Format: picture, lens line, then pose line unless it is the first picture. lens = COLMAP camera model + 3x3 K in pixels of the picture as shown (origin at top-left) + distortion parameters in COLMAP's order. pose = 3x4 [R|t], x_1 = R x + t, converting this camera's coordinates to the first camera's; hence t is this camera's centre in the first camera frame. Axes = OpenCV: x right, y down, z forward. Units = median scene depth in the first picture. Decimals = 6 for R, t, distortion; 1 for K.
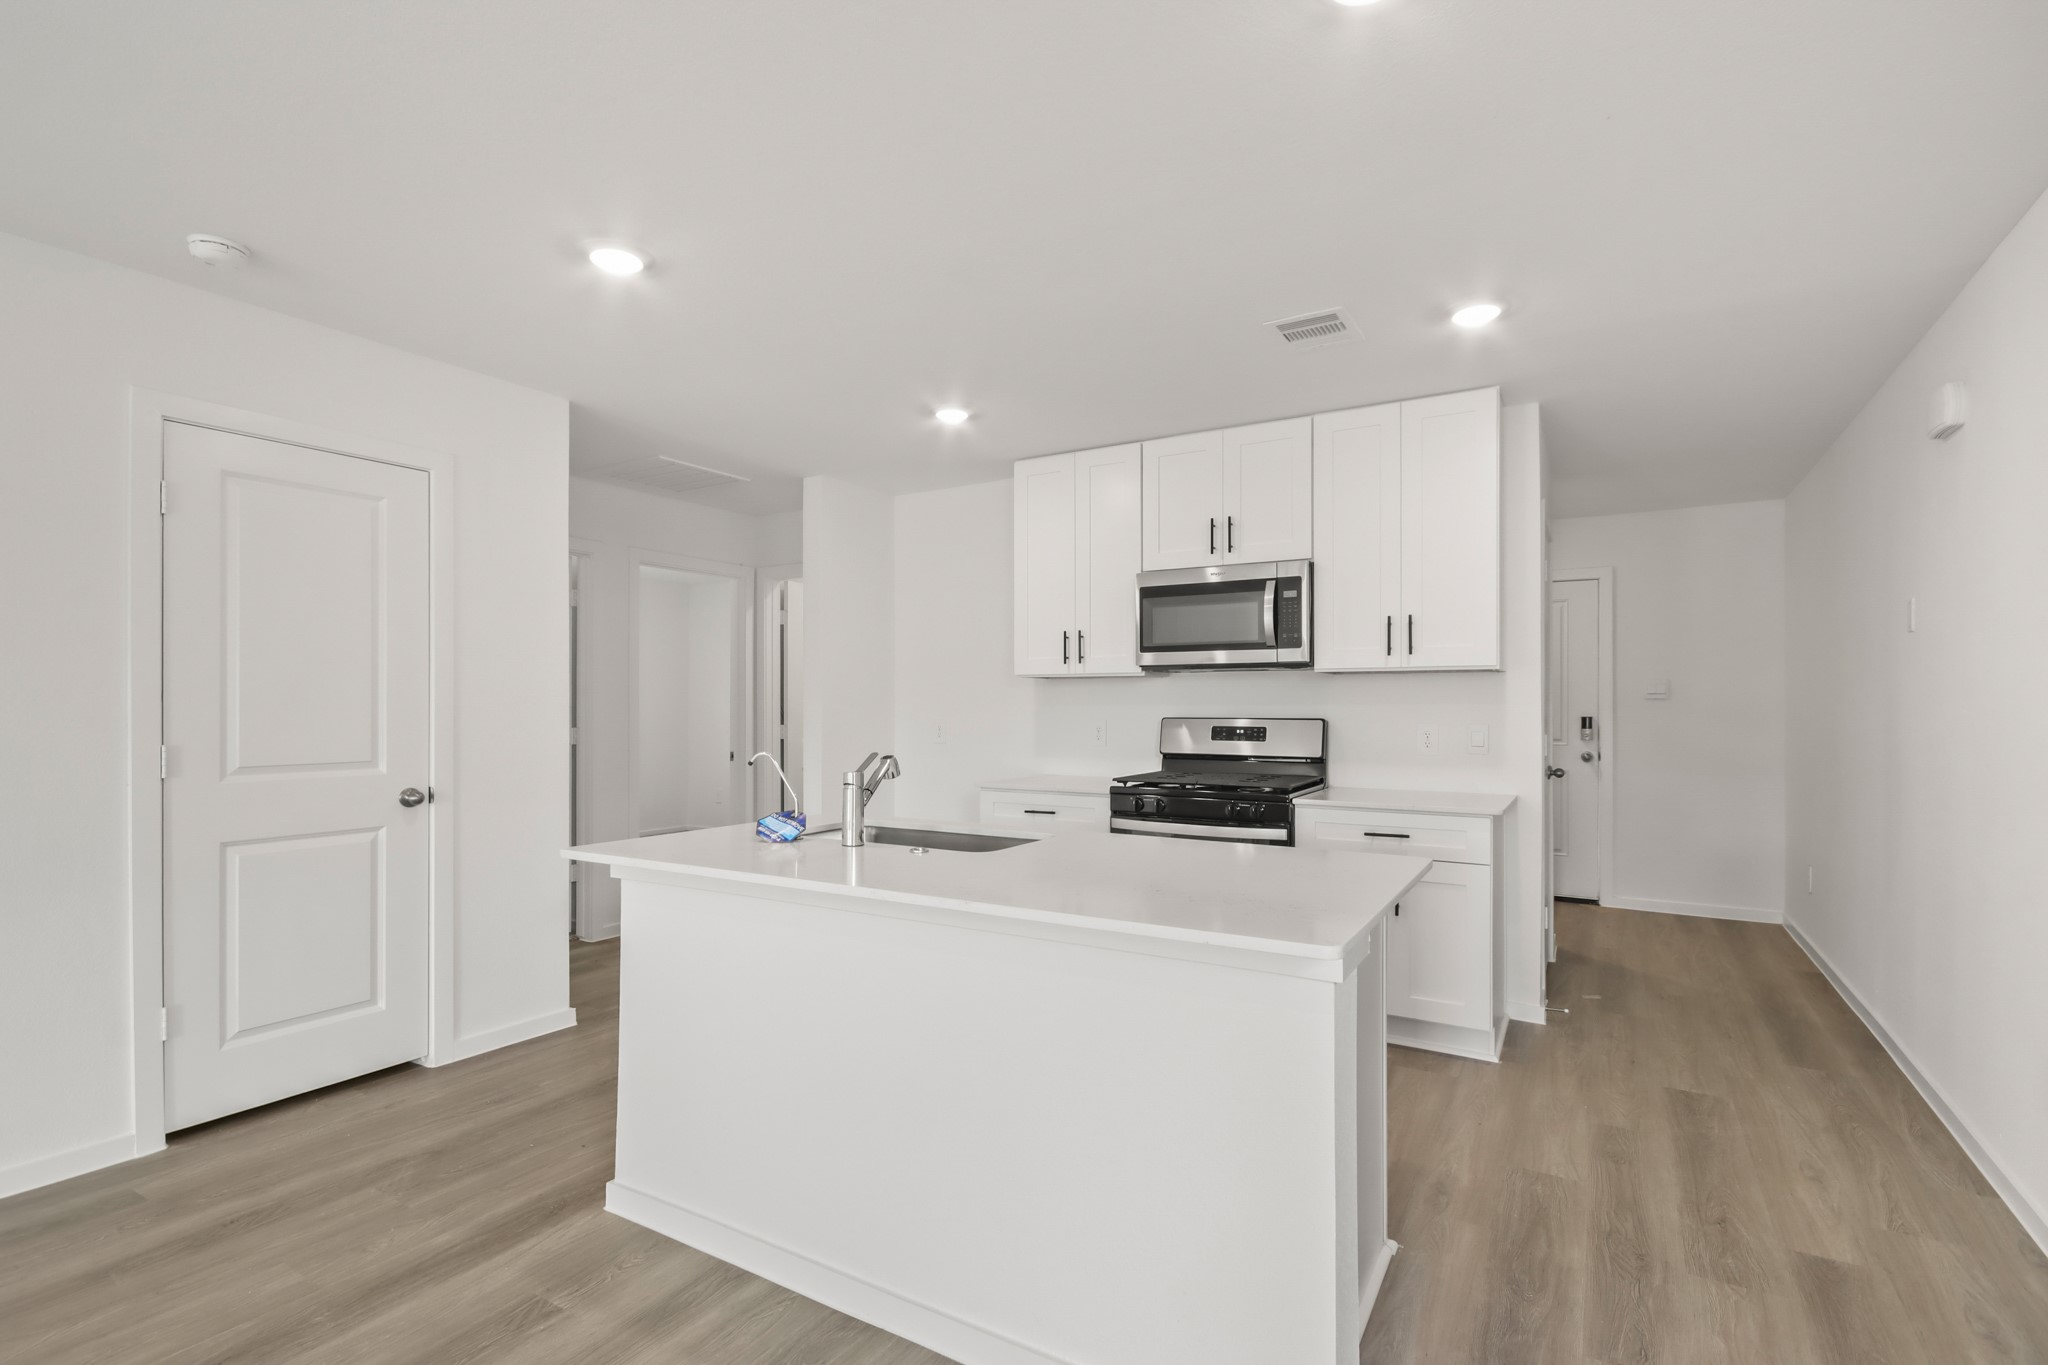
lens RADIAL K [[950.0, 0, 1018.7], [0, 950.0, 706.6], [0, 0, 1]] dist [0.000509, -0.000387]
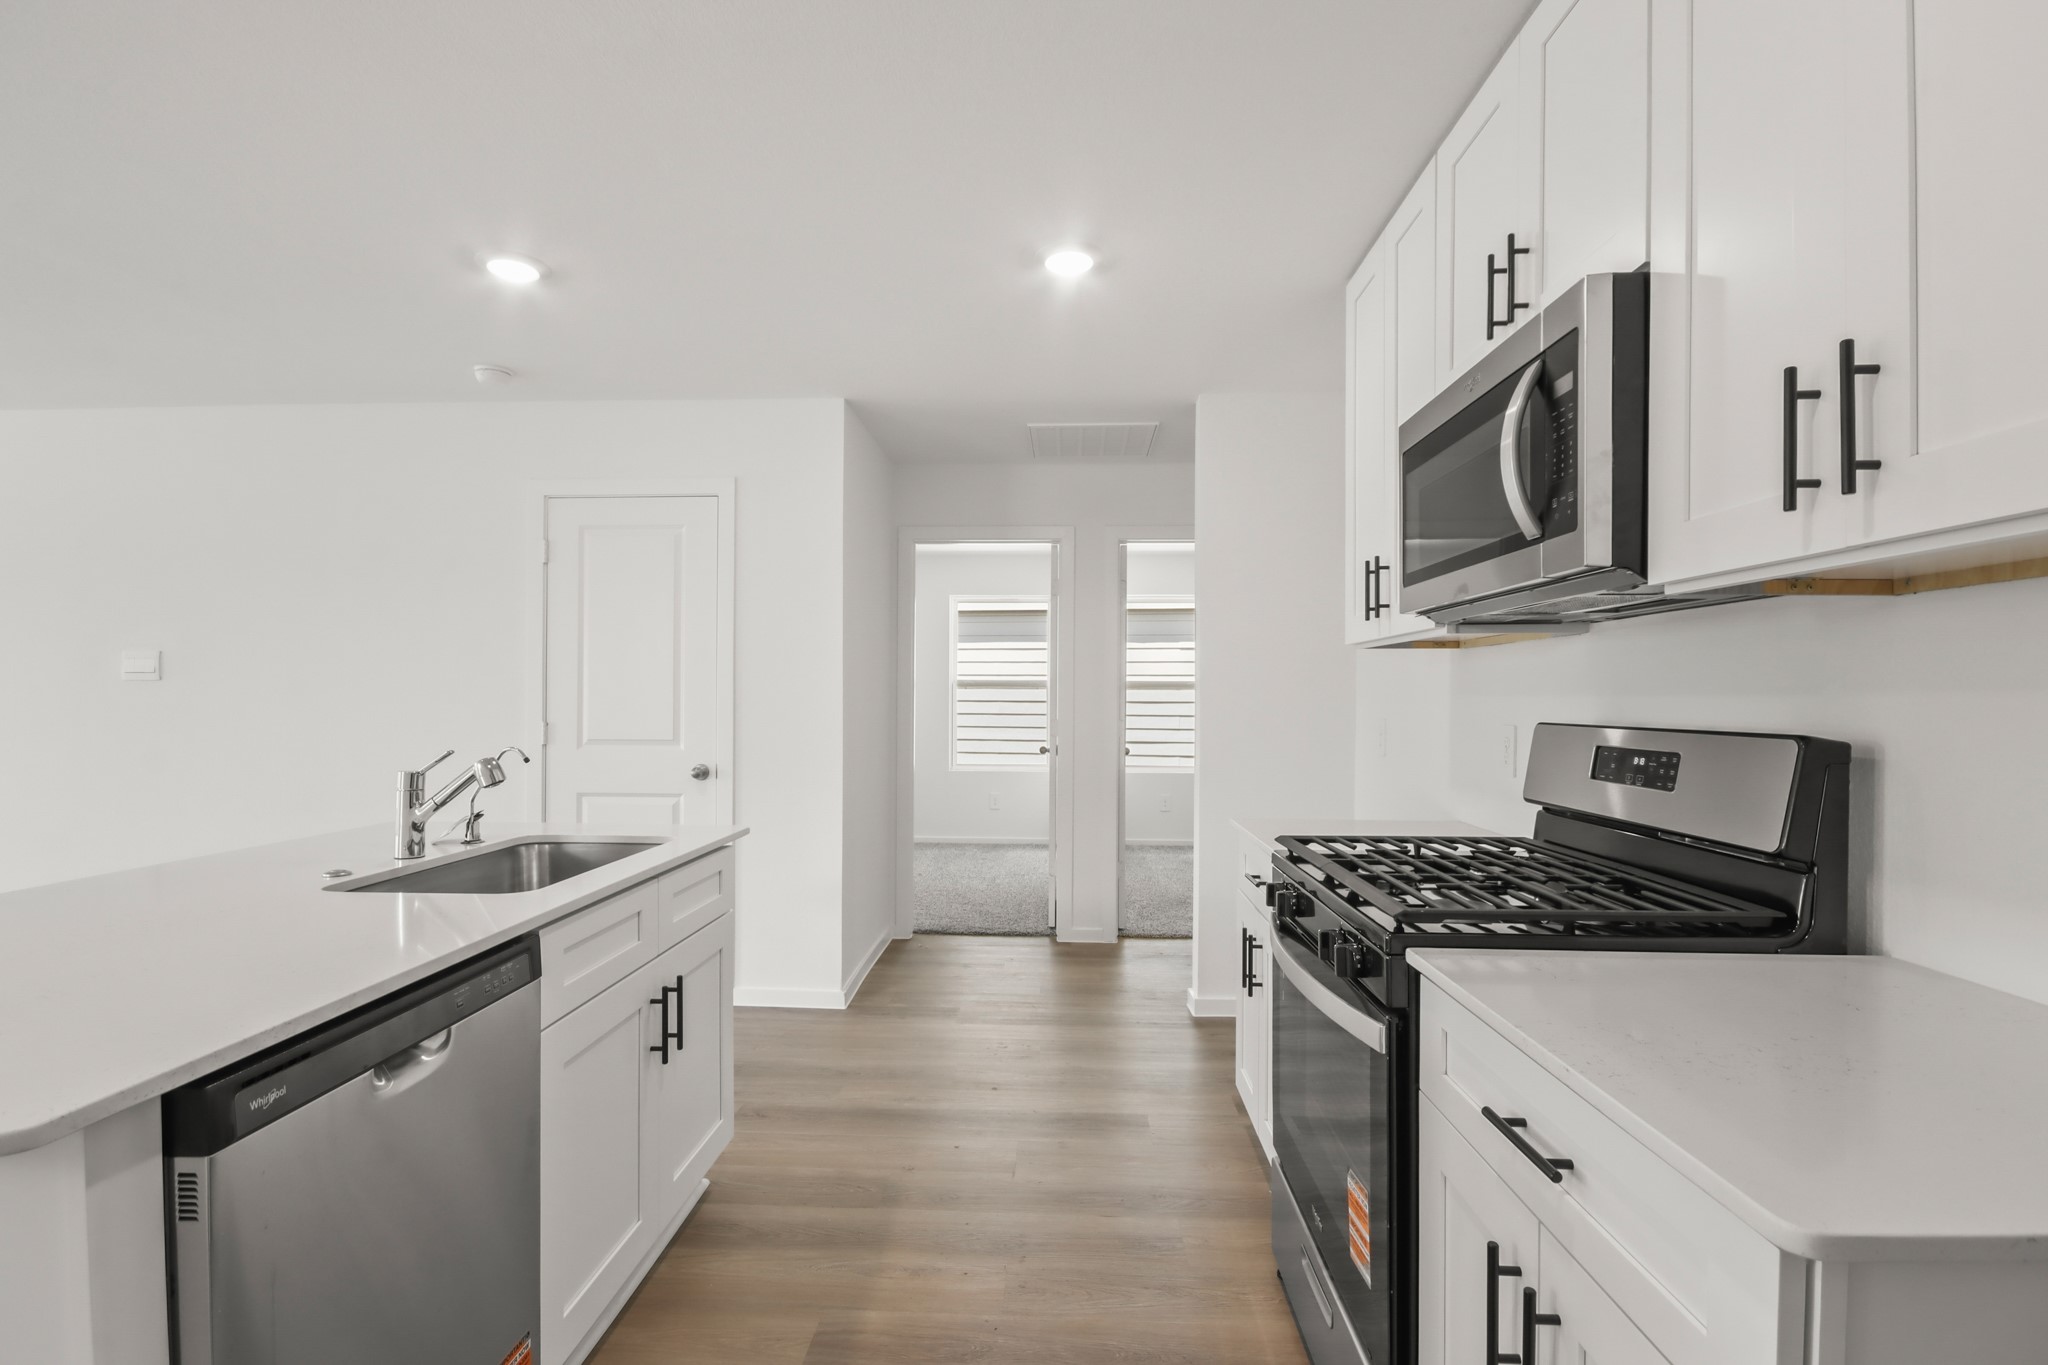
lens RADIAL K [[959.1, 0, 1014.6], [0, 959.1, 681.6], [0, 0, 1]] dist [-0.000963, -0.000526]
pose [[0.478571, -0.011460, -0.877974, 0.508159], [-0.002262, 0.999895, -0.014285, -0.001234], [0.878046, 0.008822, 0.478495, 0.640395]]
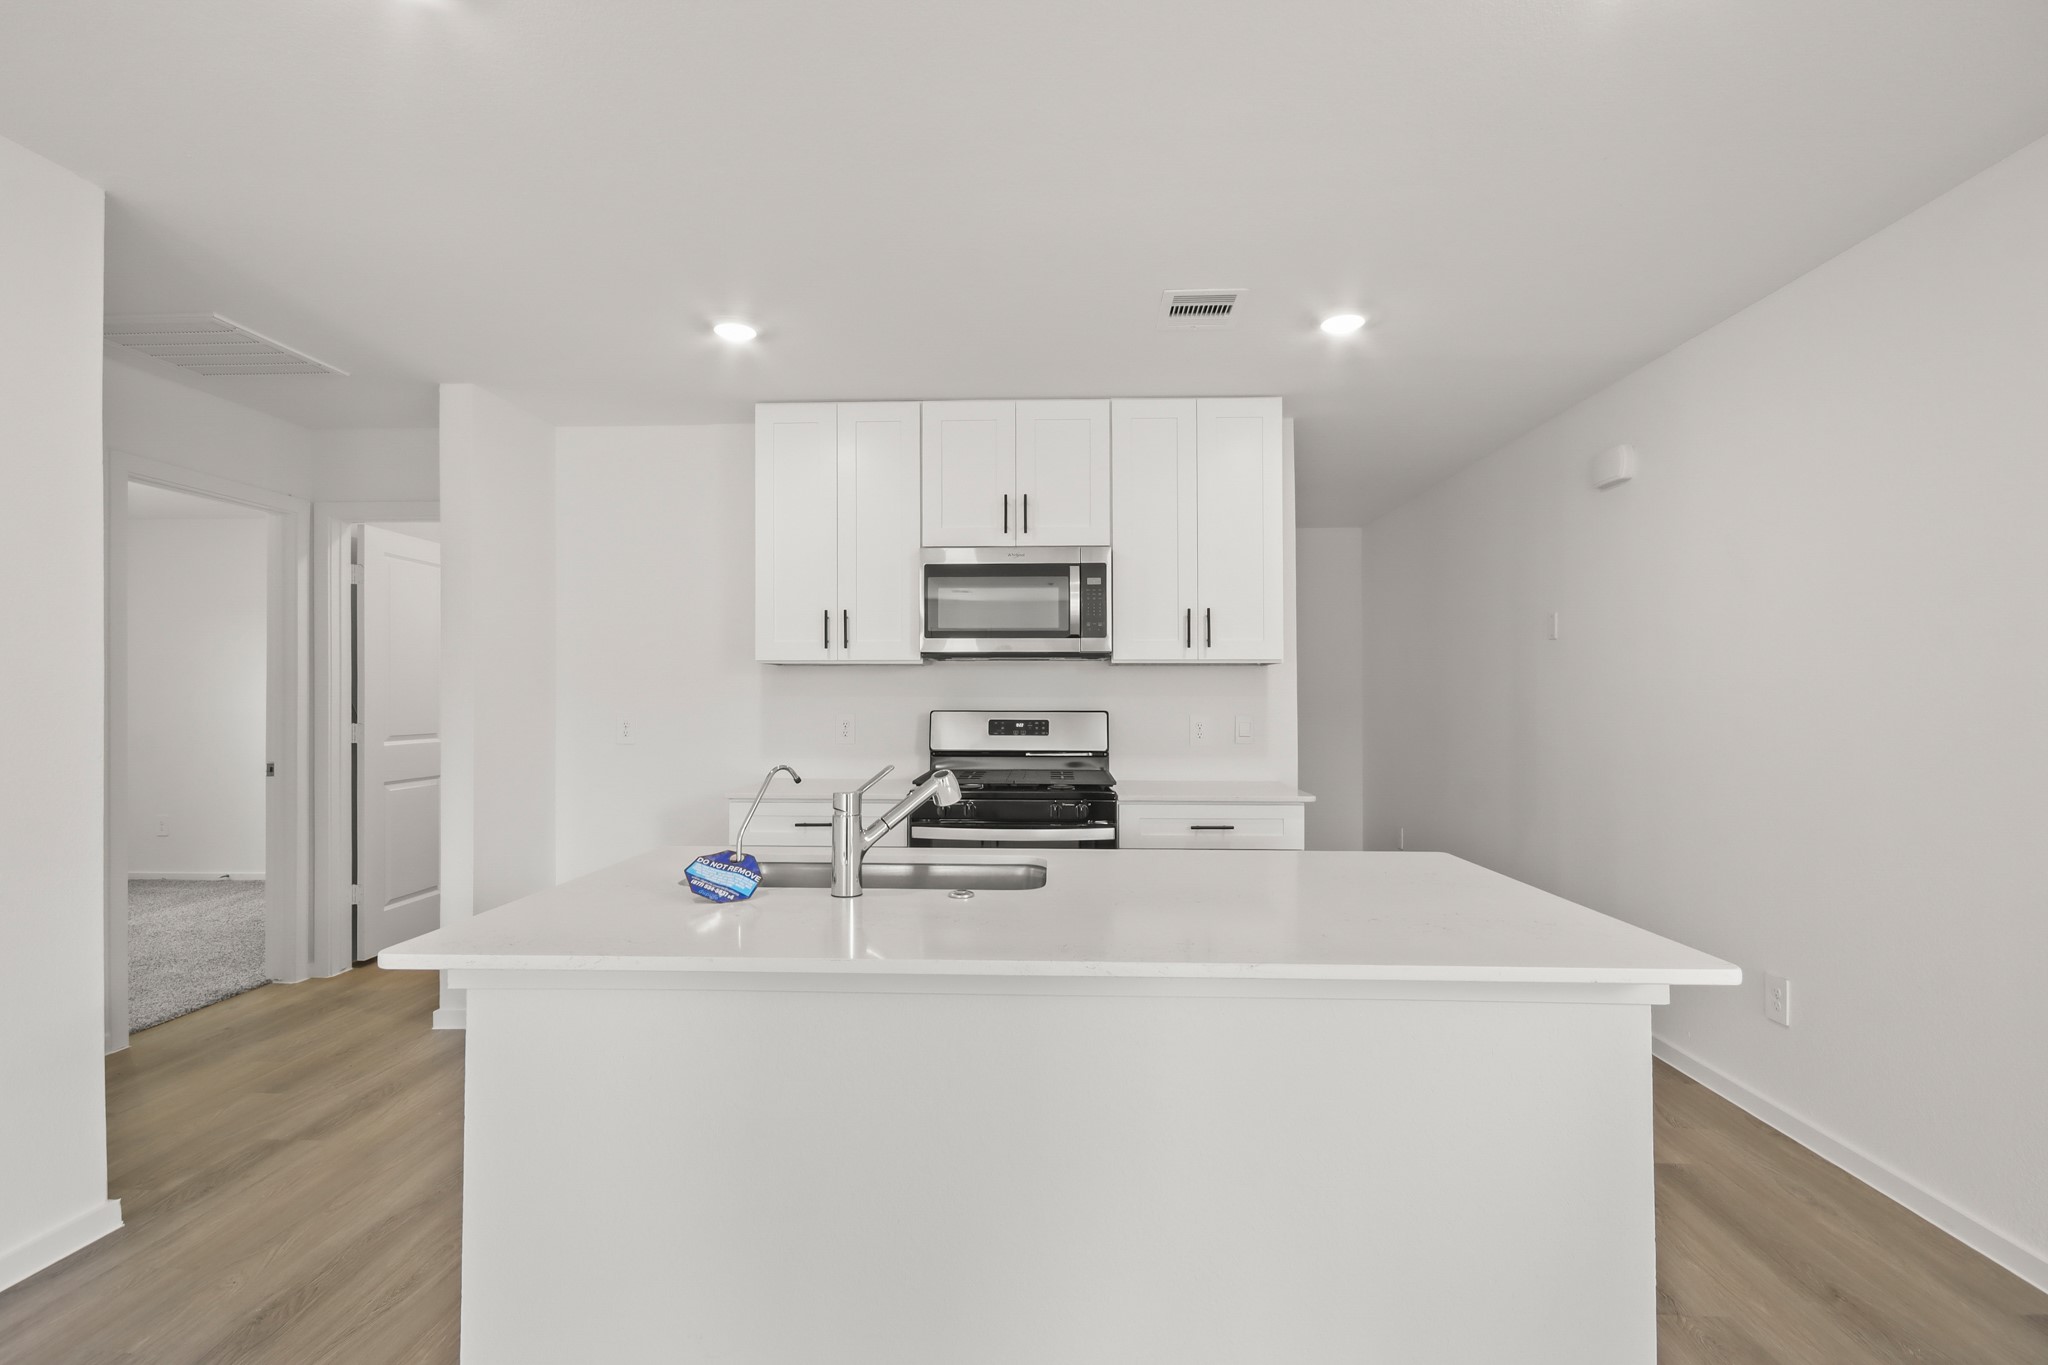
lens RADIAL K [[969.0, 0, 1024.0], [0, 969.0, 682.5], [0, 0, 1]] dist [0.002365, -0.013185]
pose [[0.874762, 0.007111, 0.484501, -0.248702], [-0.000392, 0.999902, -0.013969, -0.002609], [-0.484553, 0.012029, 0.874679, 0.179283]]
